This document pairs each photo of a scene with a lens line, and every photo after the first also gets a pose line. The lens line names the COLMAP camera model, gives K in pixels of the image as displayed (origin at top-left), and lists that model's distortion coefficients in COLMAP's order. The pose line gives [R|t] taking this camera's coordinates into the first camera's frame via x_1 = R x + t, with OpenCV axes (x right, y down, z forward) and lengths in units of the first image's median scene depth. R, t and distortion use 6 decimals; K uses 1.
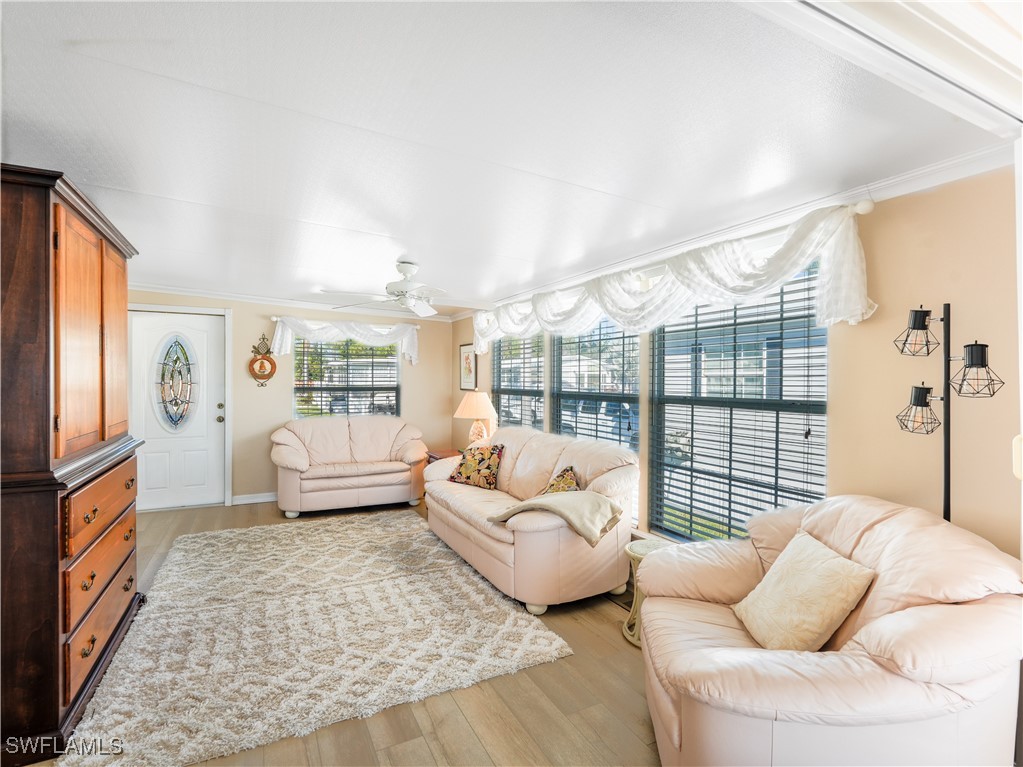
lens RADIAL K [[500.5, 0, 511.5], [0, 500.5, 383.5], [0, 0, 1]] dist [-0.018500, 0.000777]
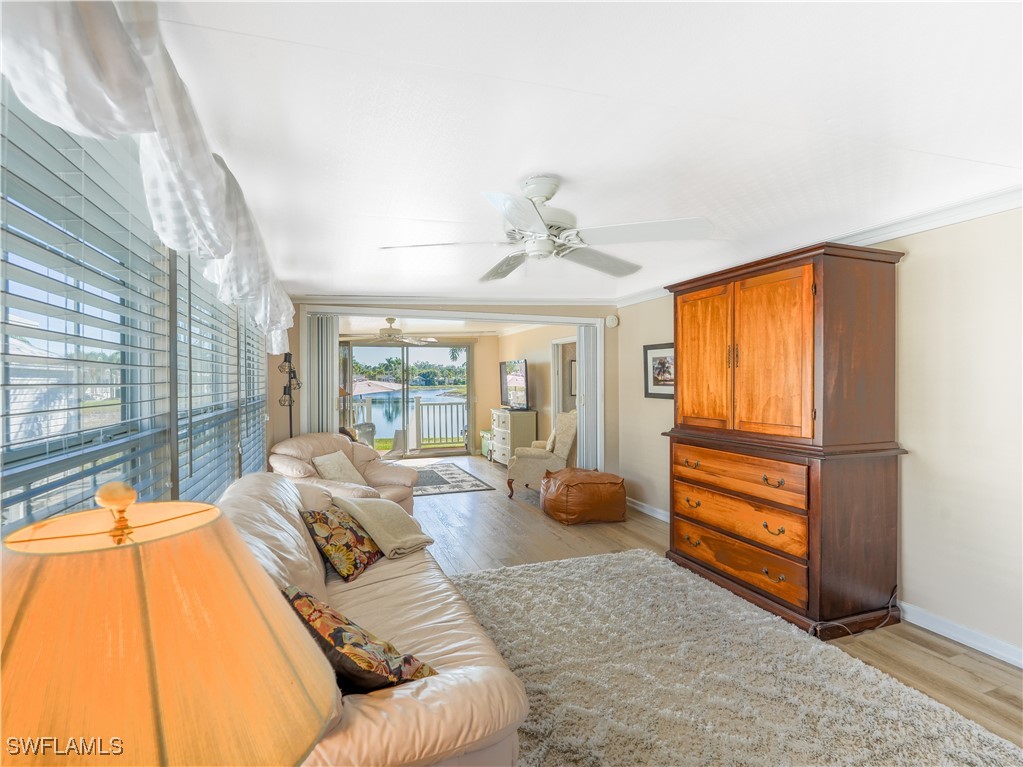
lens RADIAL K [[502.3, 0, 511.5], [0, 502.3, 383.5], [0, 0, 1]] dist [-0.017080, 0.007717]
pose [[-0.992529, 0.004581, 0.121927, -0.236504], [0.006315, 0.999884, 0.013841, -0.017075], [-0.121849, 0.014507, -0.992443, 1.489124]]
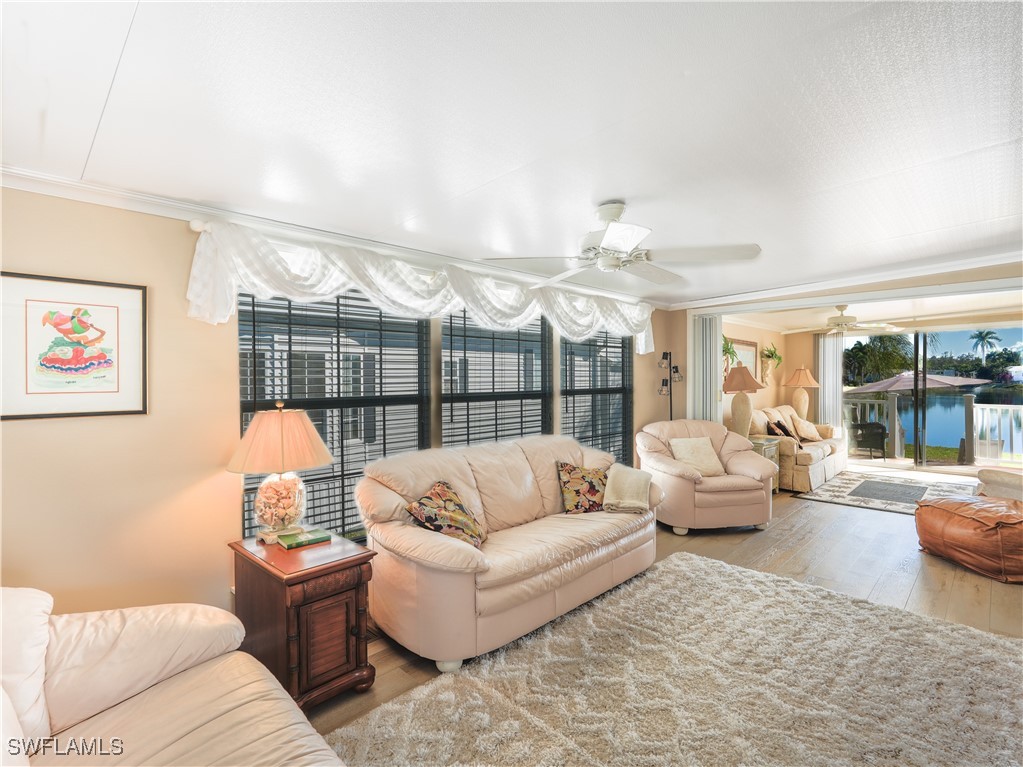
lens RADIAL K [[502.3, 0, 511.5], [0, 502.3, 383.5], [0, 0, 1]] dist [-0.017080, 0.007717]
pose [[-0.317615, -0.016018, 0.948084, -0.768496], [0.009103, 0.999760, 0.019941, -0.017937], [-0.948176, 0.014964, -0.317393, 1.282389]]
